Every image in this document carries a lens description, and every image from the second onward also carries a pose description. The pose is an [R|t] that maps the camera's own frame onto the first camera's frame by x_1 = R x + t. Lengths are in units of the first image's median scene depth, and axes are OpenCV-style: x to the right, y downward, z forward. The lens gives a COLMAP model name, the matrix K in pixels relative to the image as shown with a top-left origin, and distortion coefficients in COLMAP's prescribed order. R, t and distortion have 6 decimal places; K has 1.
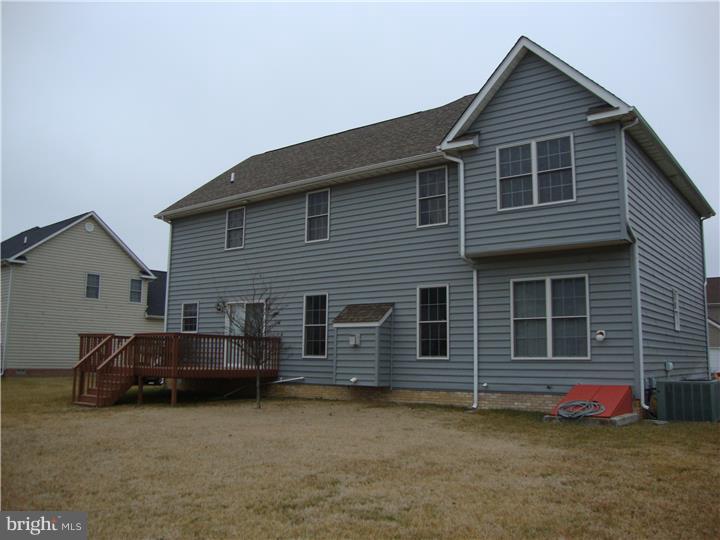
lens RADIAL K [[635.3, 0, 363.0], [0, 635.3, 267.9], [0, 0, 1]] dist [-0.186175, 0.134564]
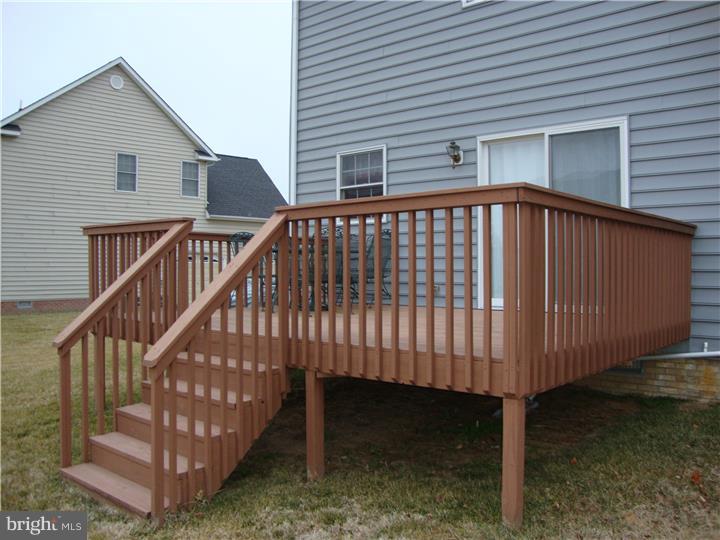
lens RADIAL K [[635.3, 0, 359.0], [0, 635.3, 271.1], [0, 0, 1]] dist [-0.186175, 0.134564]
pose [[0.997958, -0.011854, -0.062769, -0.164479], [0.020800, 0.989381, 0.143852, 0.048497], [0.060397, -0.144864, 0.987607, 0.379078]]
